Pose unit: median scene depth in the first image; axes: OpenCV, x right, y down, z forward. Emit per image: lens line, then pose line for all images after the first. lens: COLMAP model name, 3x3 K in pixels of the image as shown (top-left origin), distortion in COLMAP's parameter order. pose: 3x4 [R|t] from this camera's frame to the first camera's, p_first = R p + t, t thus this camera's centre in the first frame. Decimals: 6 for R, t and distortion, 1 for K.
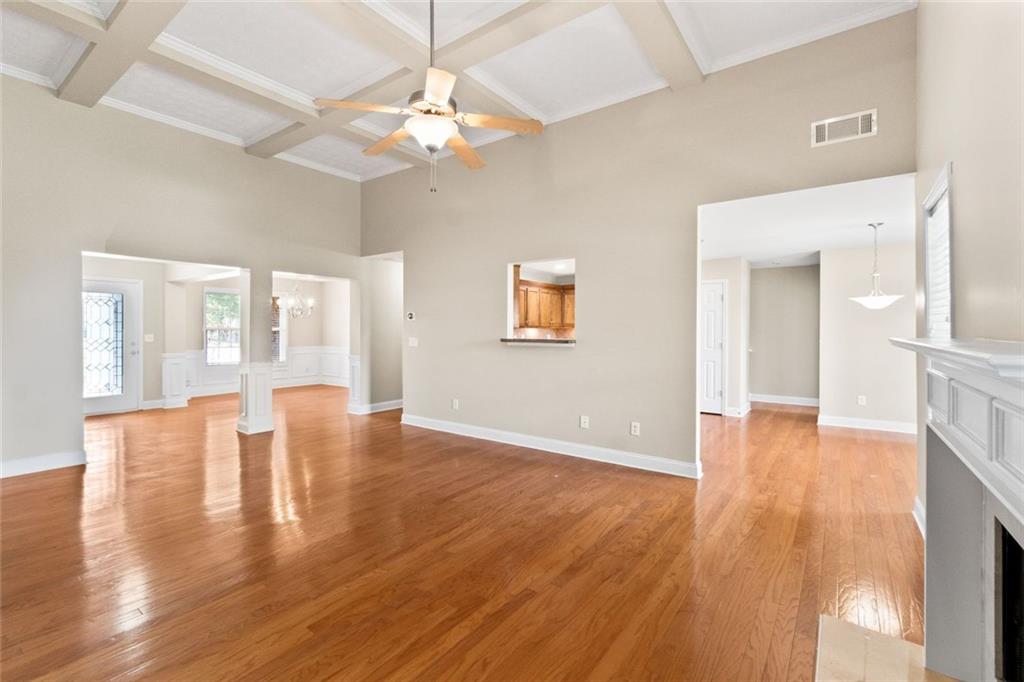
lens RADIAL K [[449.3, 0, 527.4], [0, 449.3, 337.5], [0, 0, 1]] dist [-0.007306, 0.003541]
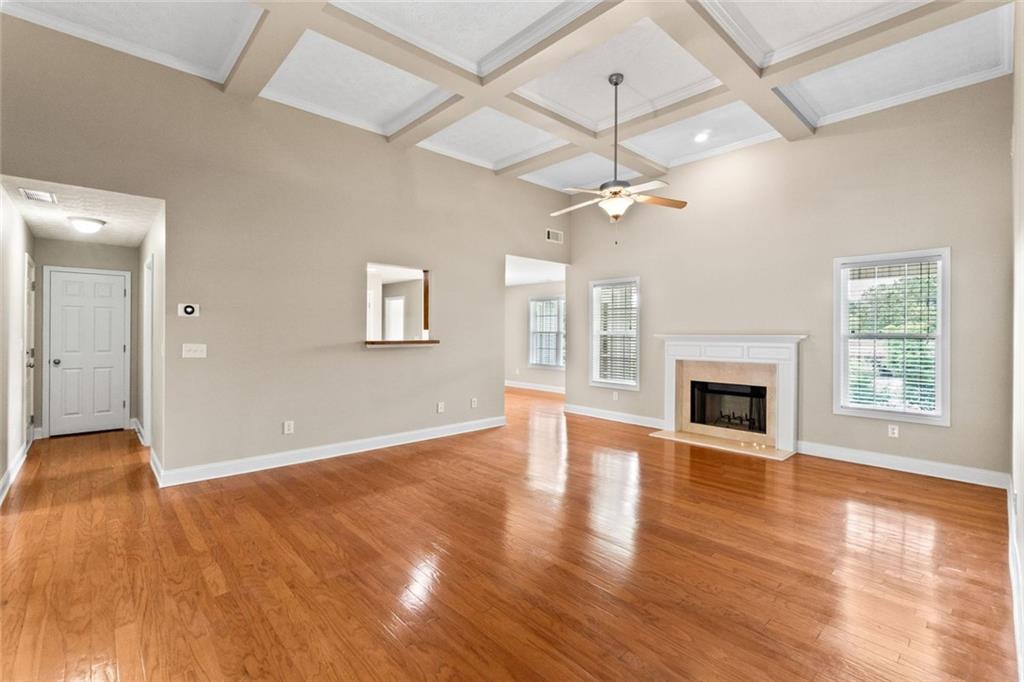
lens RADIAL K [[449.3, 0, 493.6], [0, 449.3, 329.9], [0, 0, 1]] dist [-0.007306, 0.003541]
pose [[0.221748, -0.007835, 0.975072, -1.021594], [0.000317, 0.999968, 0.007963, -0.031921], [-0.975104, -0.001457, 0.221744, 0.586446]]
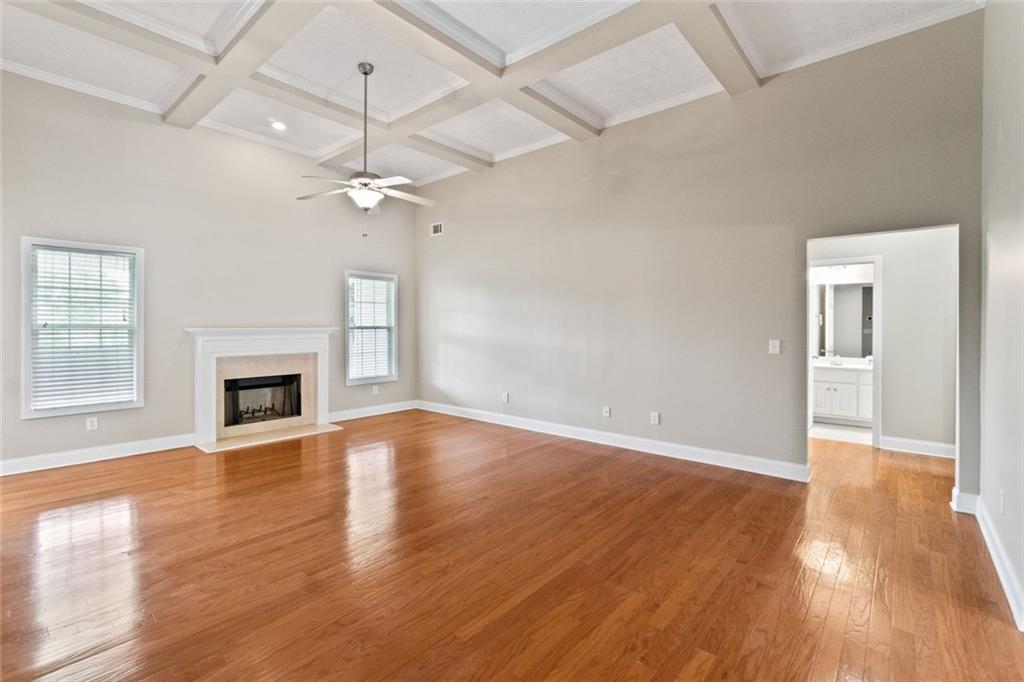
lens RADIAL K [[449.3, 0, 513.9], [0, 449.3, 331.0], [0, 0, 1]] dist [-0.007306, 0.003541]
pose [[-0.994795, -0.015346, 0.100732, -0.483934], [-0.013614, 0.999748, 0.017858, -0.030923], [-0.100980, 0.016394, -0.994753, 1.383249]]
